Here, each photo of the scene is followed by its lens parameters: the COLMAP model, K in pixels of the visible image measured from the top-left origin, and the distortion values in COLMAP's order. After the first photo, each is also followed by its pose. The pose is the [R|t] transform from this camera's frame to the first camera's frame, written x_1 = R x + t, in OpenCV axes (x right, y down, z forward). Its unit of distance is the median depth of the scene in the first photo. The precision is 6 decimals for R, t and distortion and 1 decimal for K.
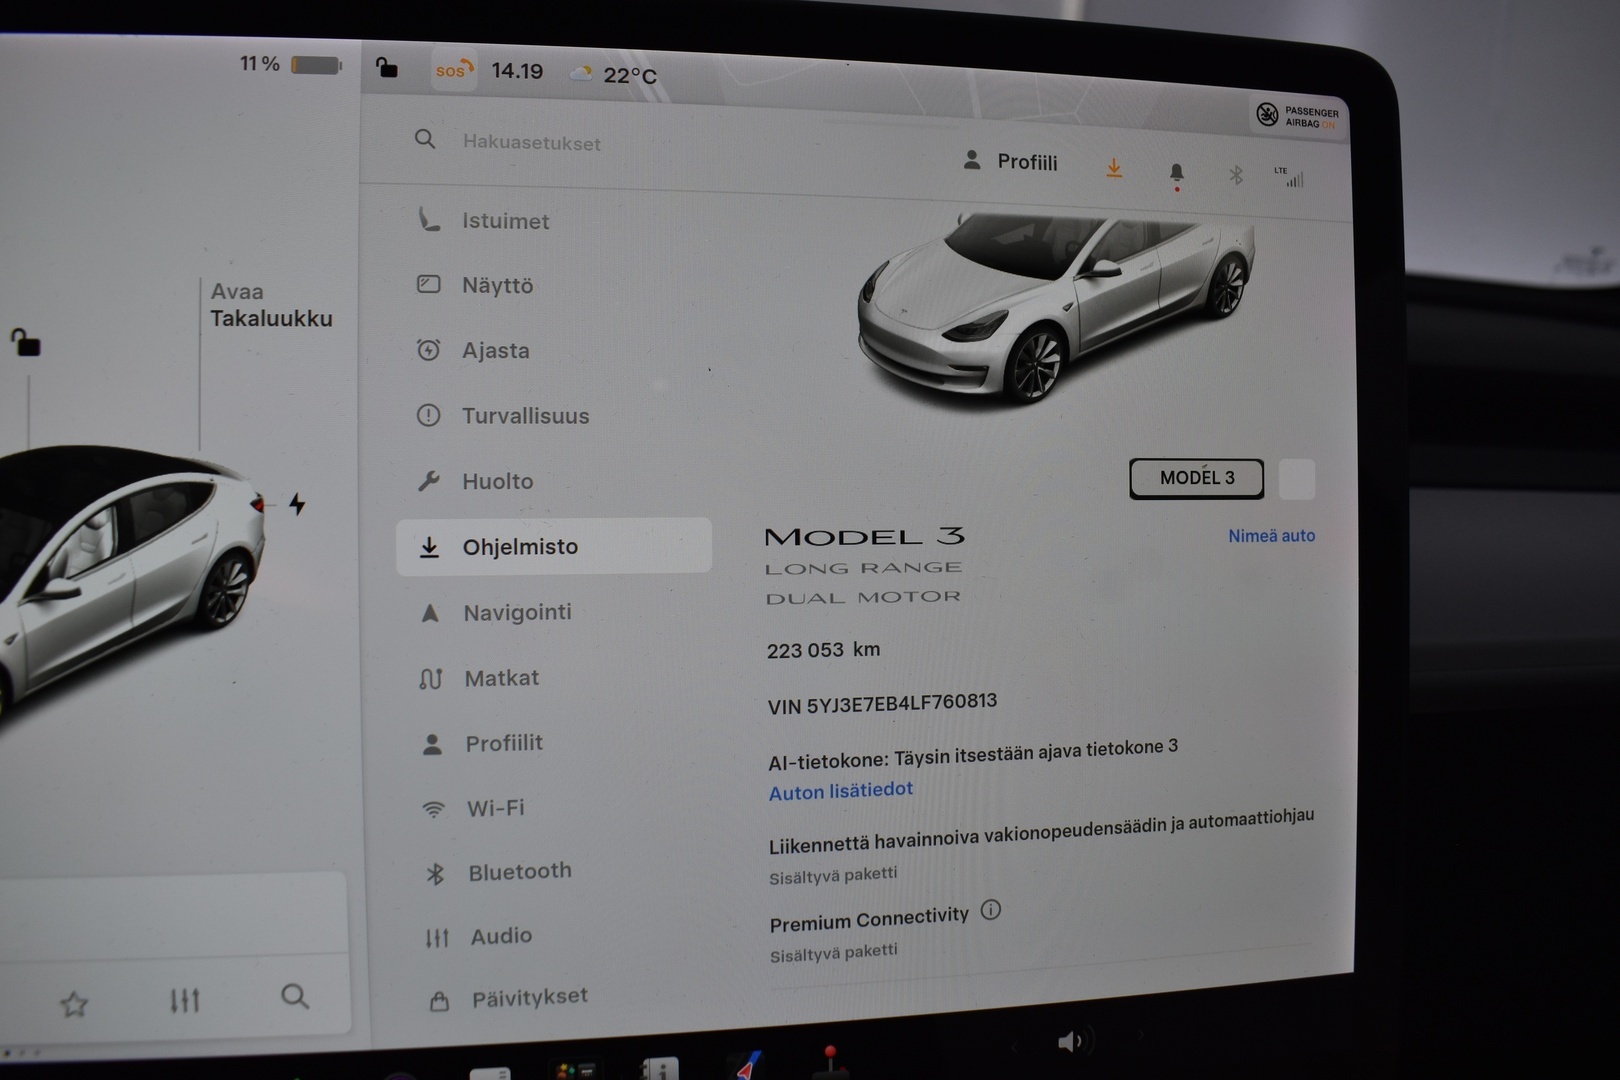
lens RADIAL K [[1246.4, 0, 810.0], [0, 1246.4, 540.0], [0, 0, 1]] dist [-0.103502, 0.016542]
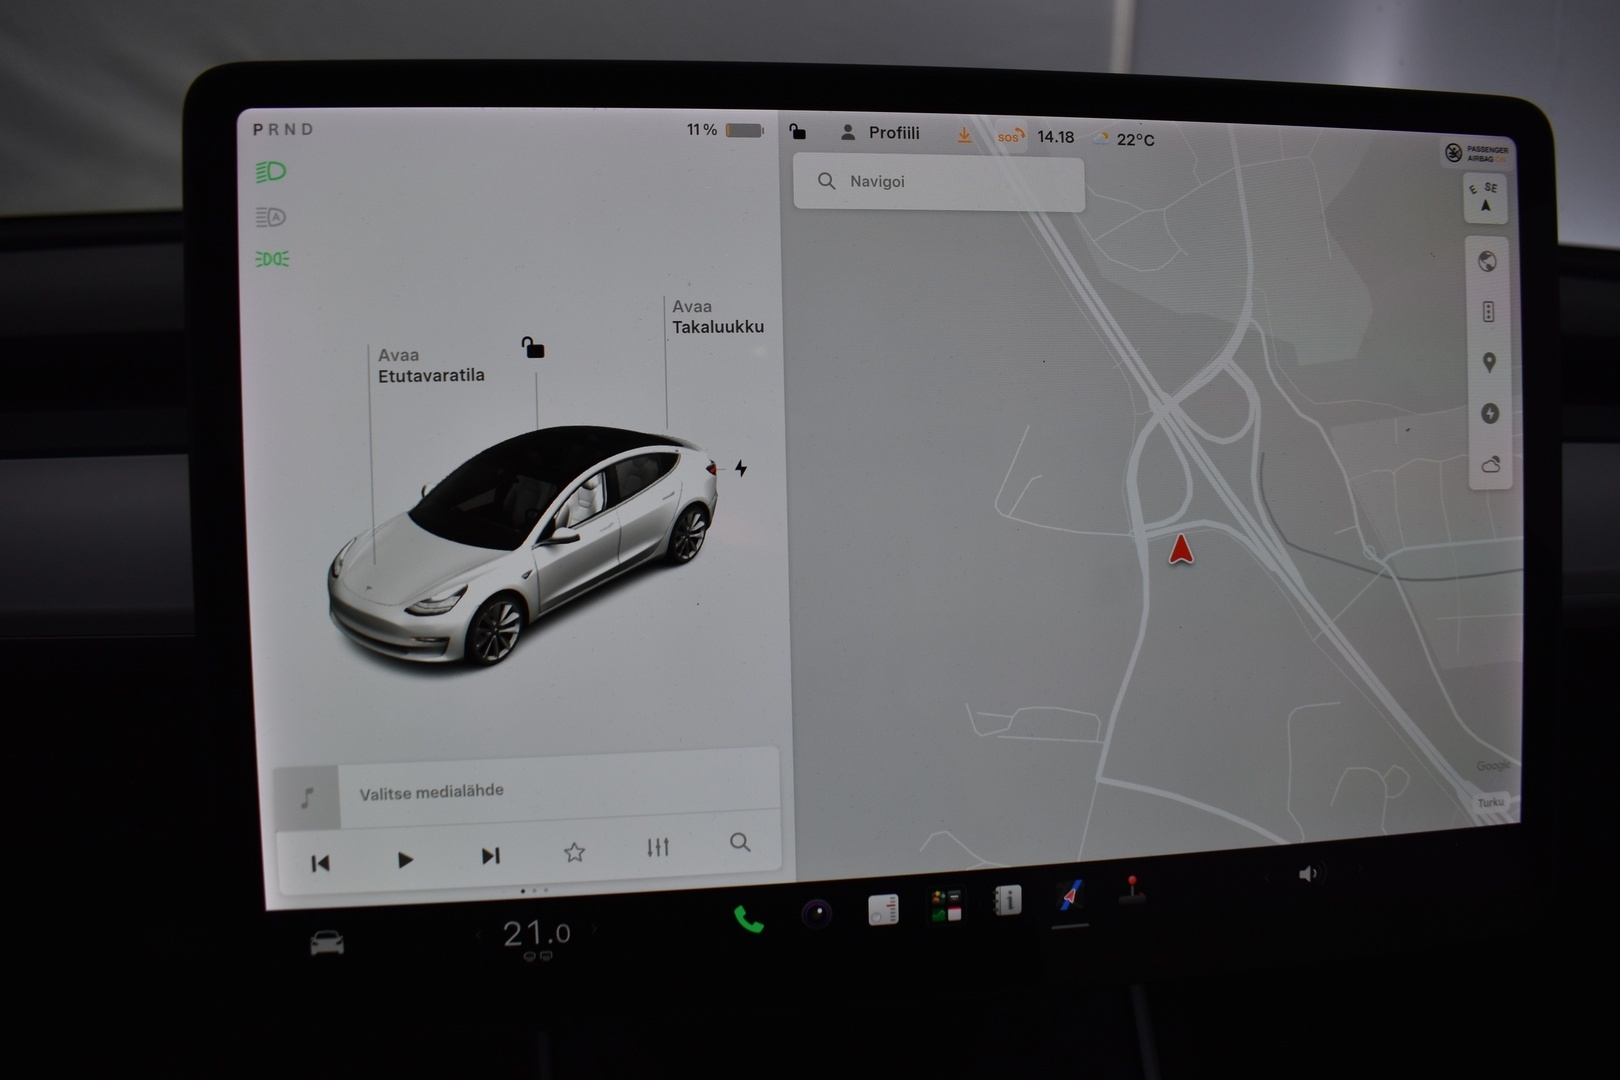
lens RADIAL K [[1230.3, 0, 807.1], [0, 1230.3, 536.6], [0, 0, 1]] dist [-0.097320, 0.010585]
pose [[0.999255, -0.014311, -0.035836, -0.303962], [0.015430, 0.999396, 0.031127, 0.004105], [0.035369, -0.031657, 0.998873, -0.323710]]
